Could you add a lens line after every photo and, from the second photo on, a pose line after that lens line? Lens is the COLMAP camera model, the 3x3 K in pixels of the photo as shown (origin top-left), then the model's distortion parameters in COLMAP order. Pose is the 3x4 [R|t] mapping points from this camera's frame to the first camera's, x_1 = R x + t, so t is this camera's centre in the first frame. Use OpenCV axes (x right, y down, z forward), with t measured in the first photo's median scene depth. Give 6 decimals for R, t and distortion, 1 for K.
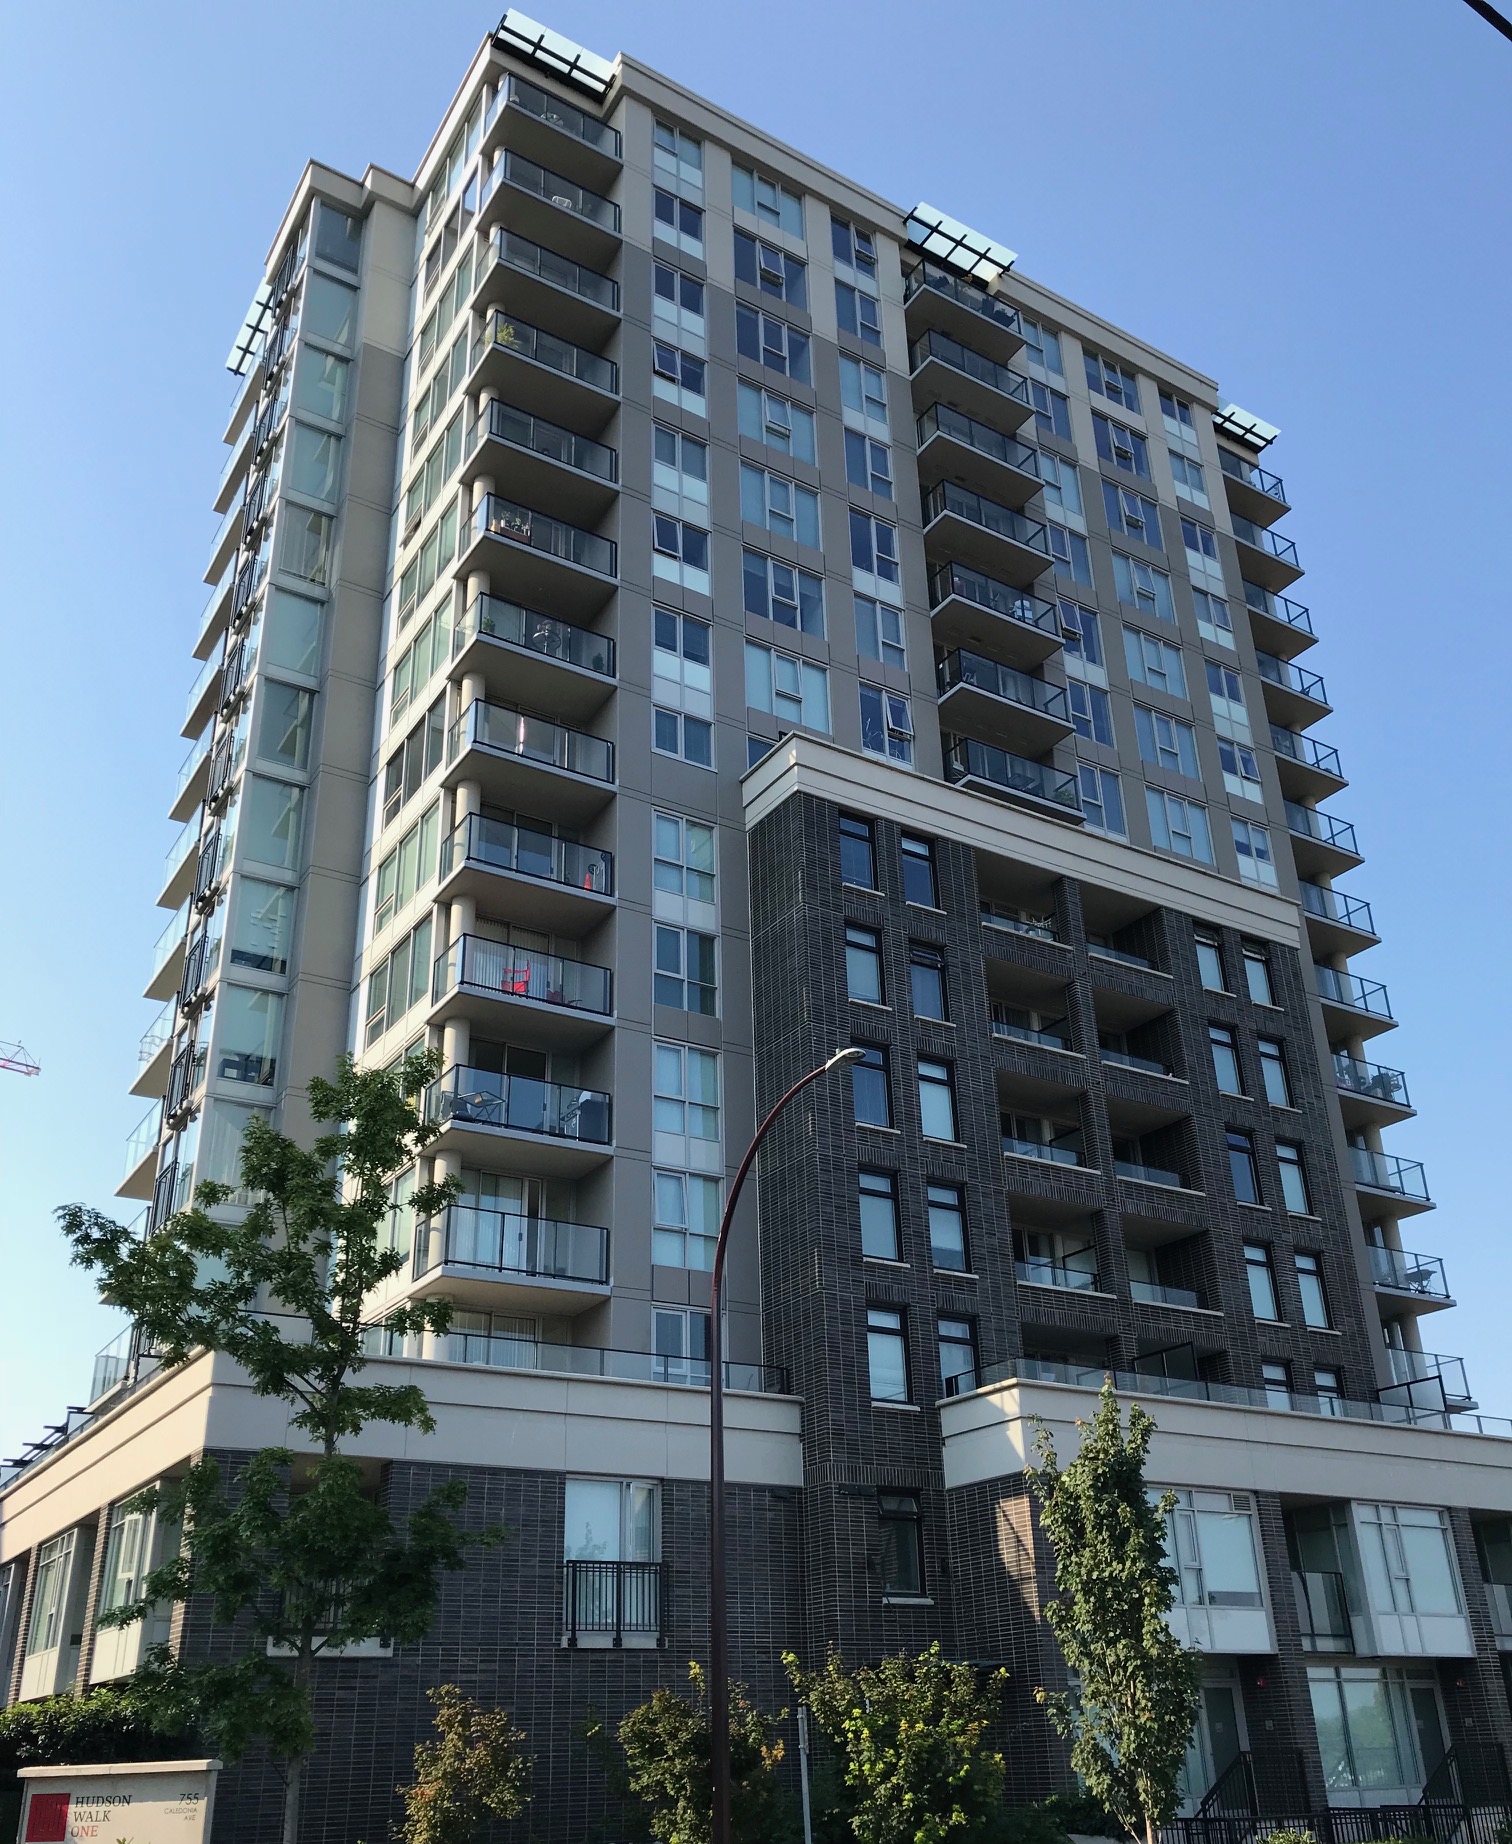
lens RADIAL K [[1659.8, 0, 763.2], [0, 1659.8, 991.5], [0, 0, 1]] dist [-0.001690, 0.021165]
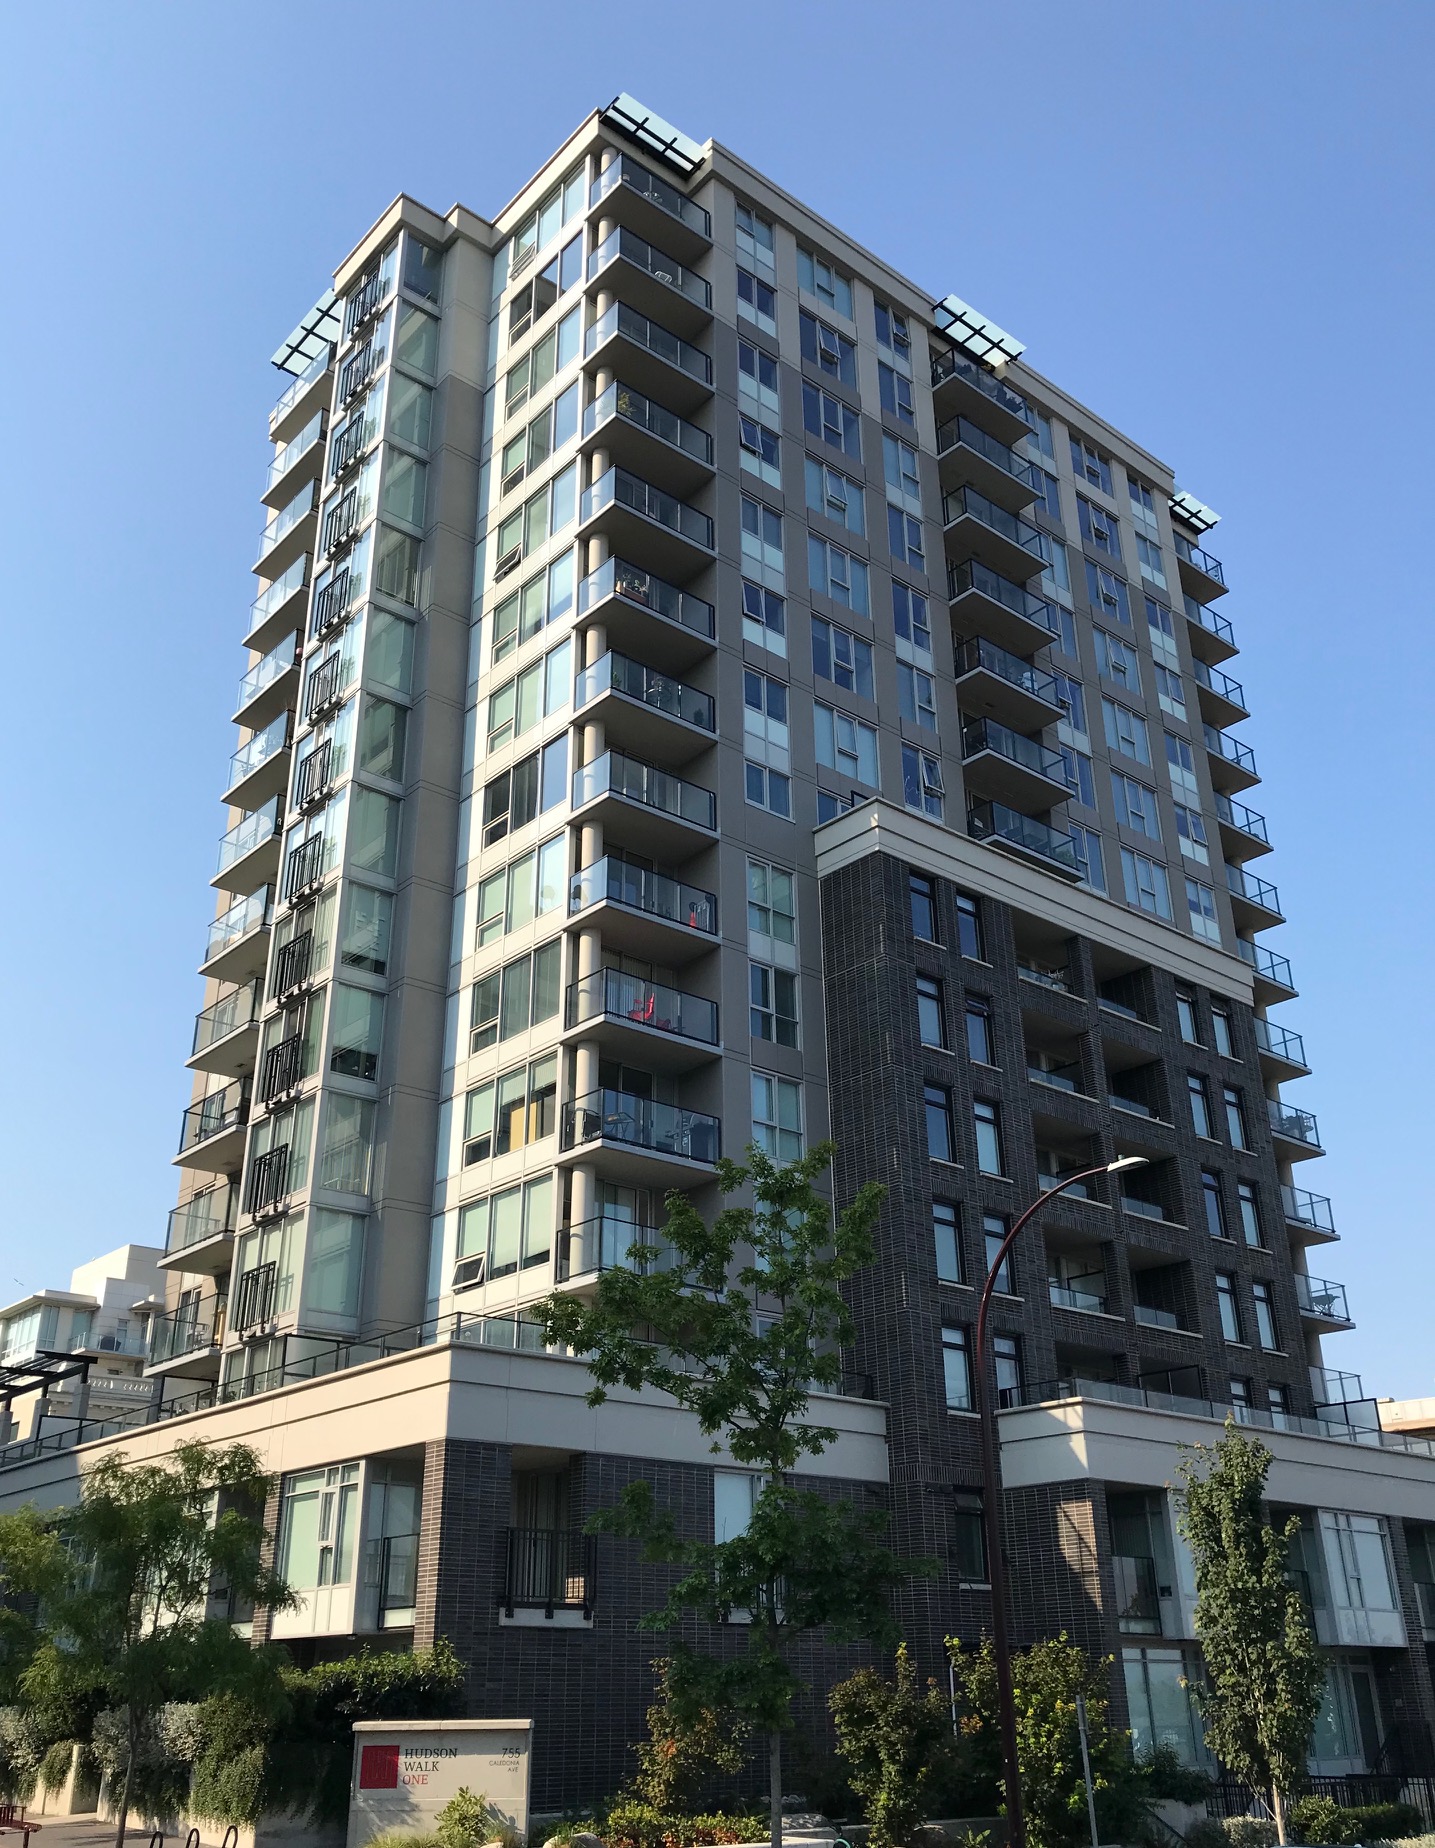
lens RADIAL K [[1646.1, 0, 709.6], [0, 1646.1, 925.5], [0, 0, 1]] dist [0.012478, -0.008121]
pose [[0.991505, 0.076557, 0.105154, -0.176594], [-0.075924, 0.997063, -0.010012, -0.044185], [-0.105611, 0.001944, 0.994406, -0.079713]]
